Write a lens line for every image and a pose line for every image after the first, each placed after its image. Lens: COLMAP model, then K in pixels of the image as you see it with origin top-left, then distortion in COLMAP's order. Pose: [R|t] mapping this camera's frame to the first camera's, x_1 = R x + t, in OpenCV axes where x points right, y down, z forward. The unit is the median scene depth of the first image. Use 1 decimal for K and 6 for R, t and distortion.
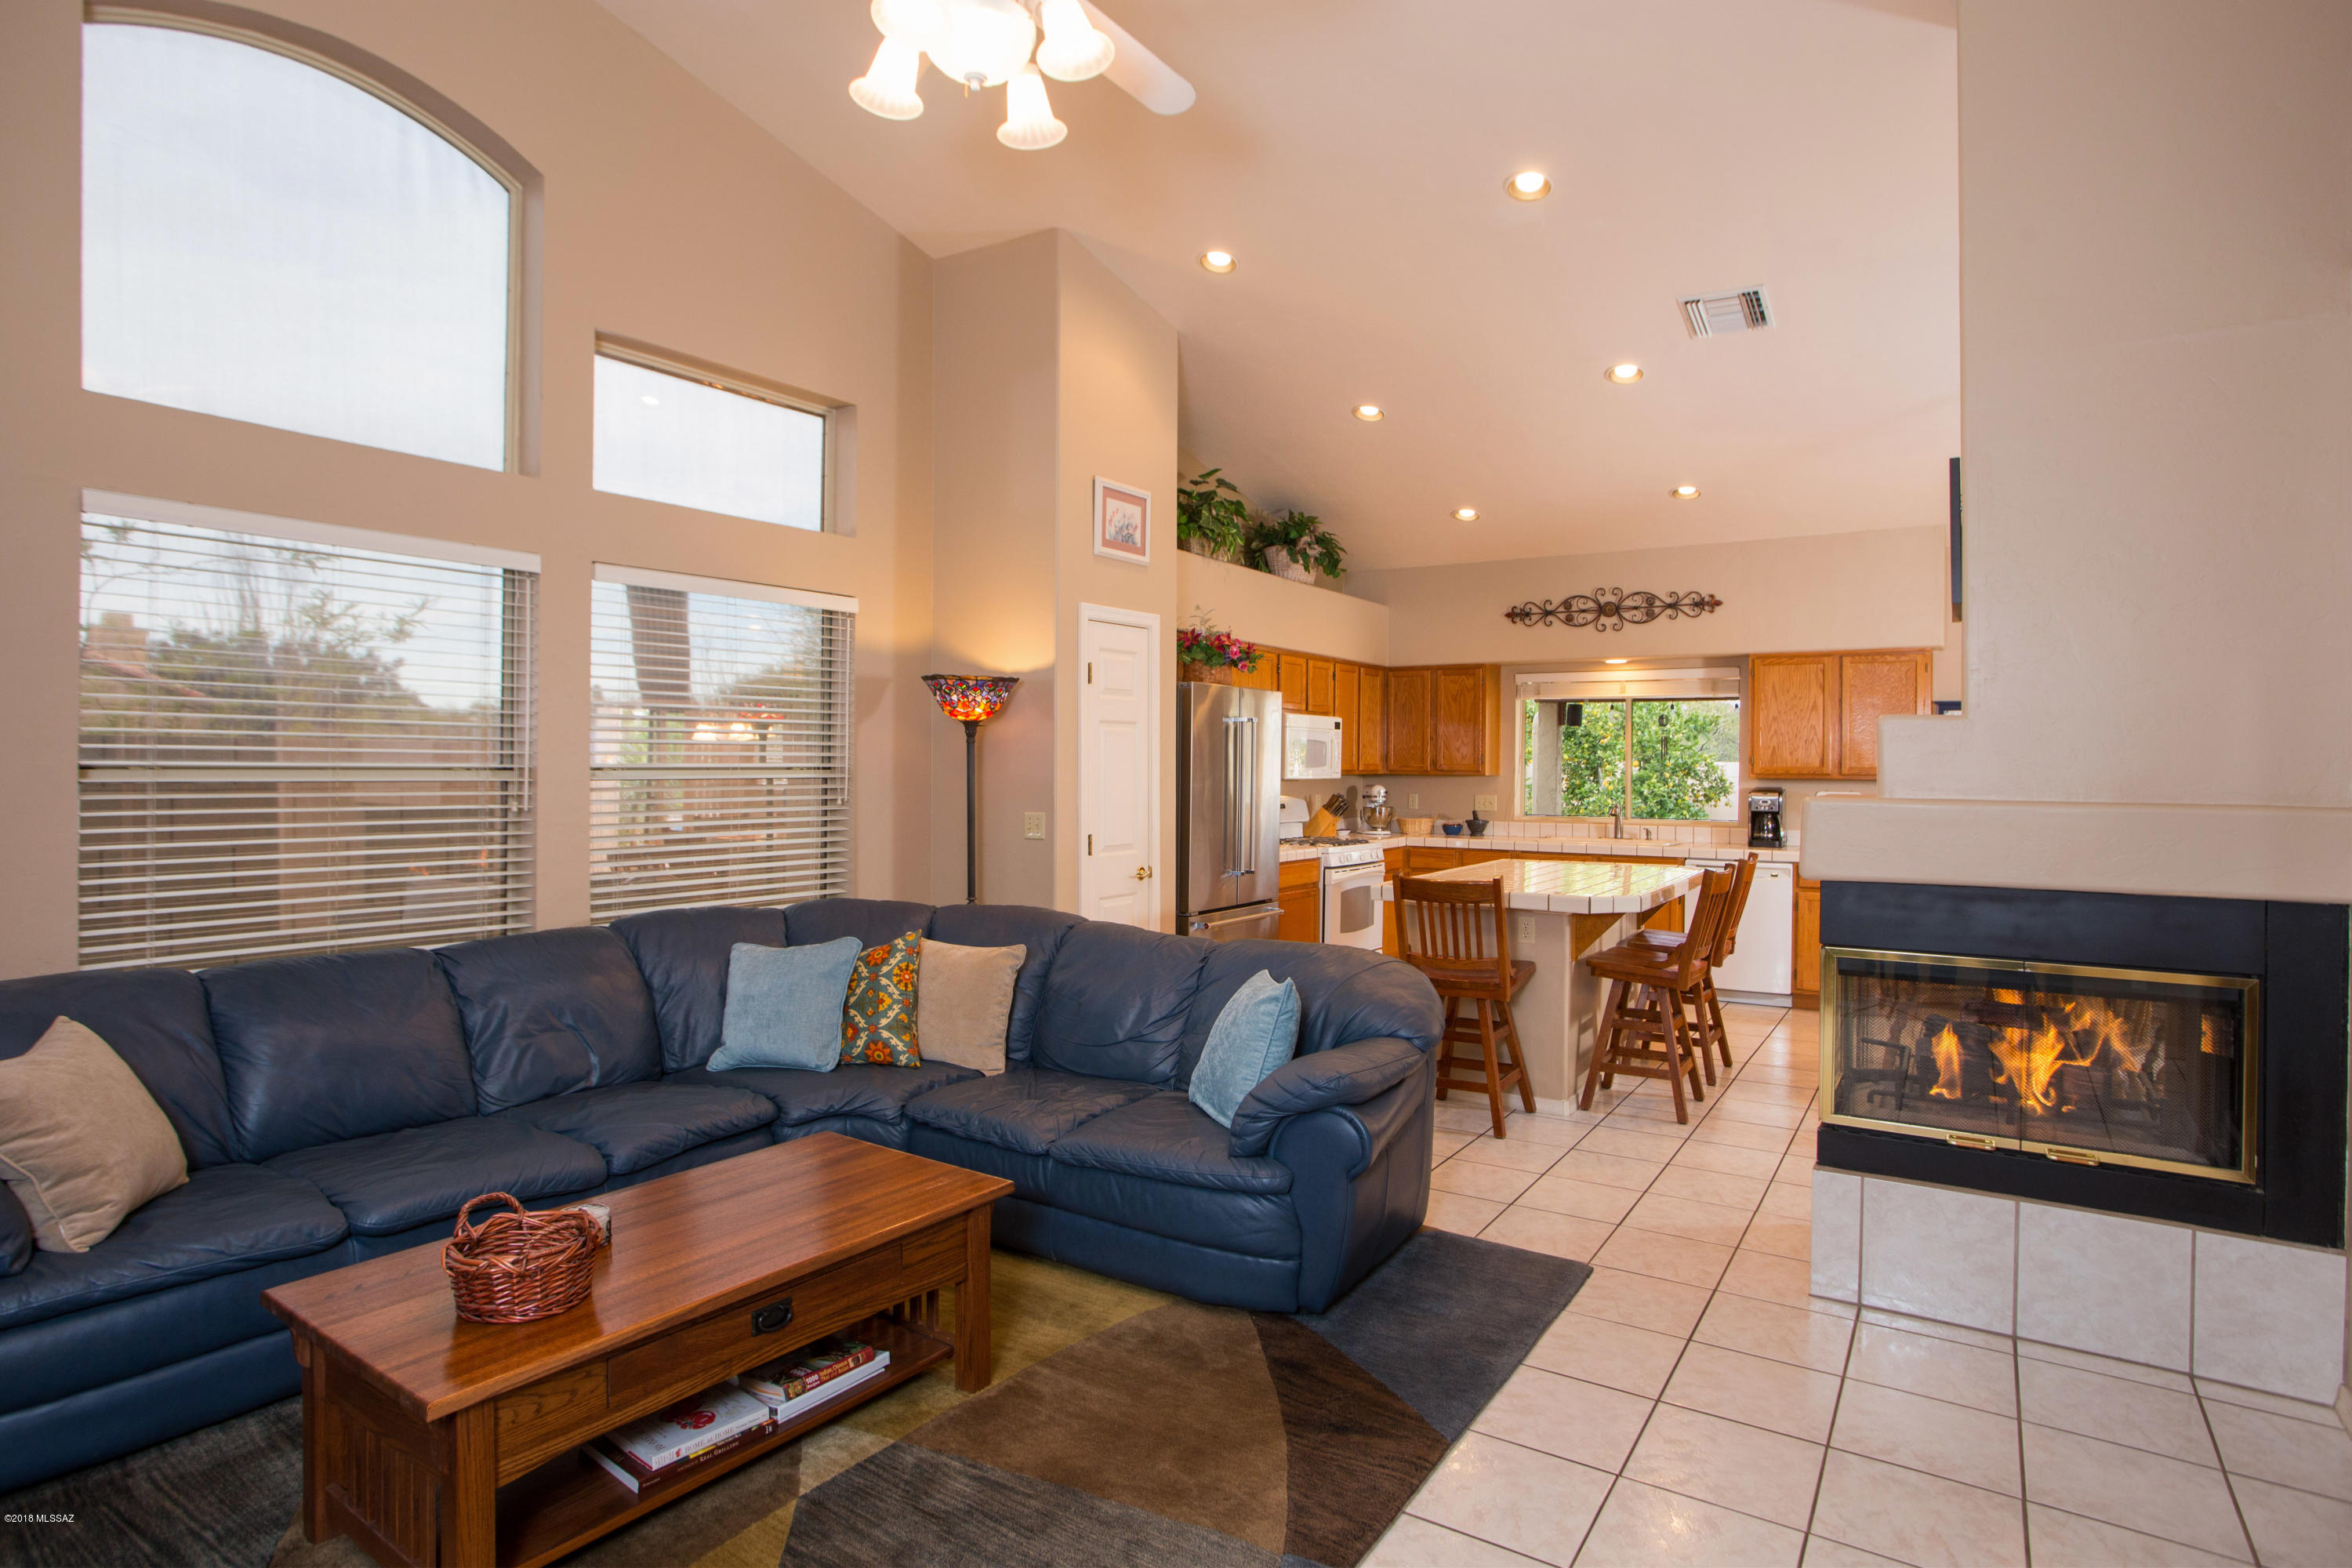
lens RADIAL K [[1224.5, 0, 1218.4], [0, 1224.5, 765.5], [0, 0, 1]] dist [-0.044963, 0.017016]
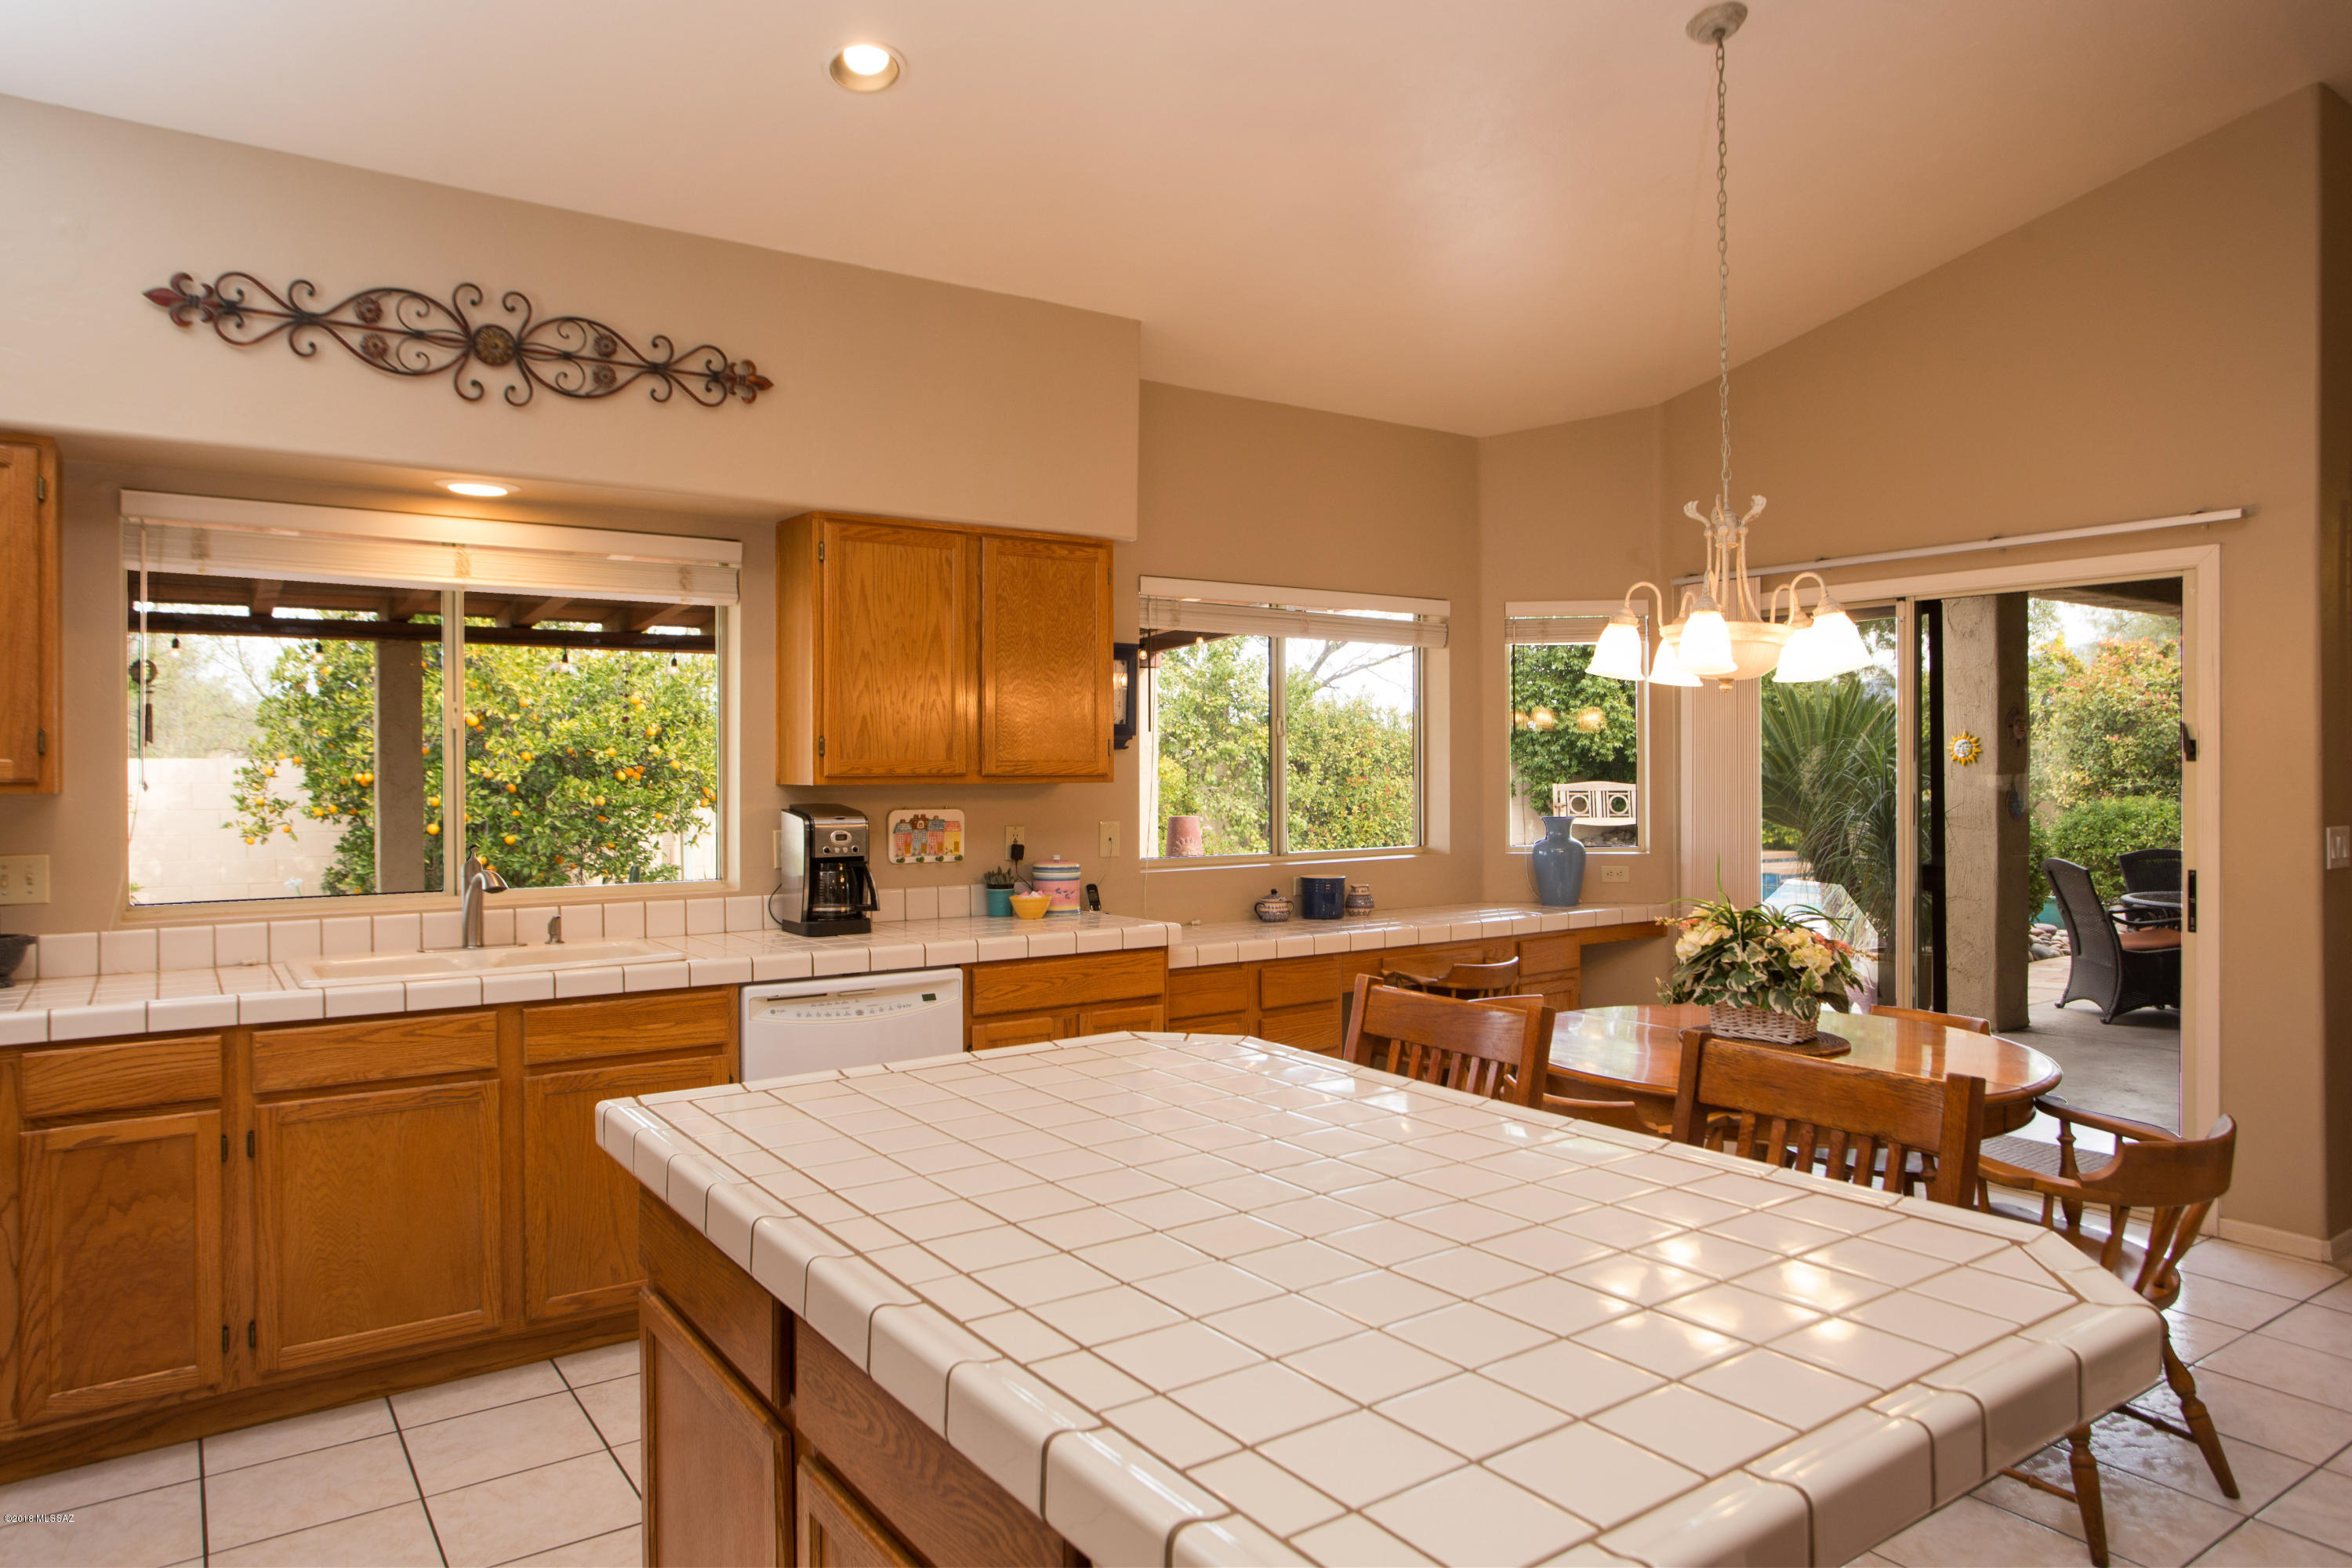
lens RADIAL K [[1492.6, 0, 1192.4], [0, 1492.6, 761.7], [0, 0, 1]] dist [-0.053445, 0.047662]
pose [[0.387297, -0.006717, 0.921931, -0.018752], [0.007494, 0.999963, 0.004138, 0.000292], [-0.921925, 0.005306, 0.387333, 0.659605]]
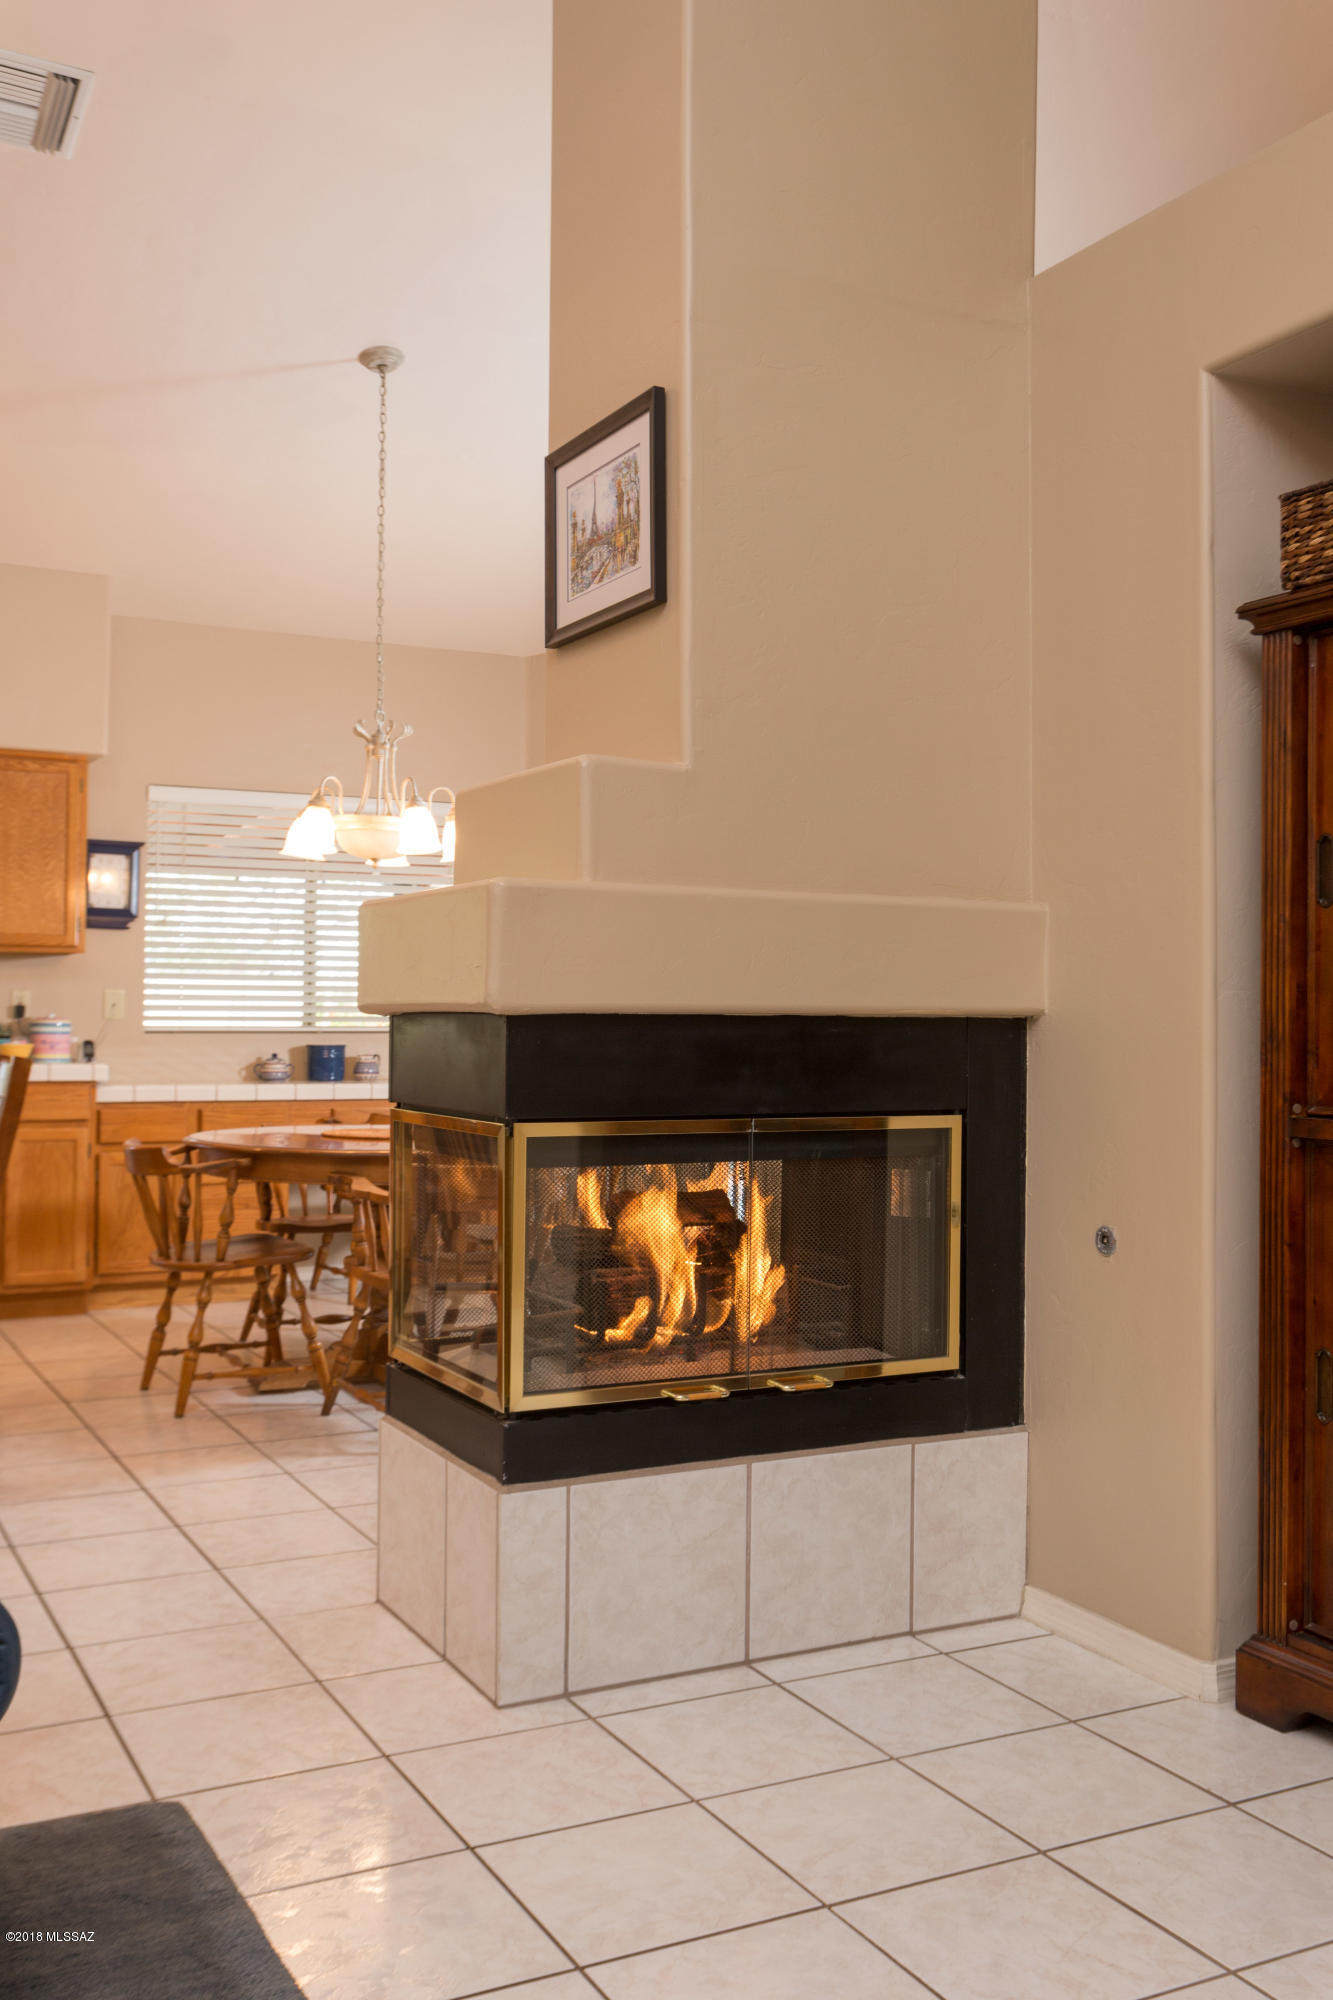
lens RADIAL K [[1812.9, 0, 644.2], [0, 1812.9, 969.6], [0, 0, 1]] dist [0.012395, 0.000000]
pose [[0.507431, 0.019130, 0.861480, -0.113551], [-0.001566, 0.999772, -0.021279, 0.039608], [-0.861691, 0.009449, 0.507345, 0.206192]]
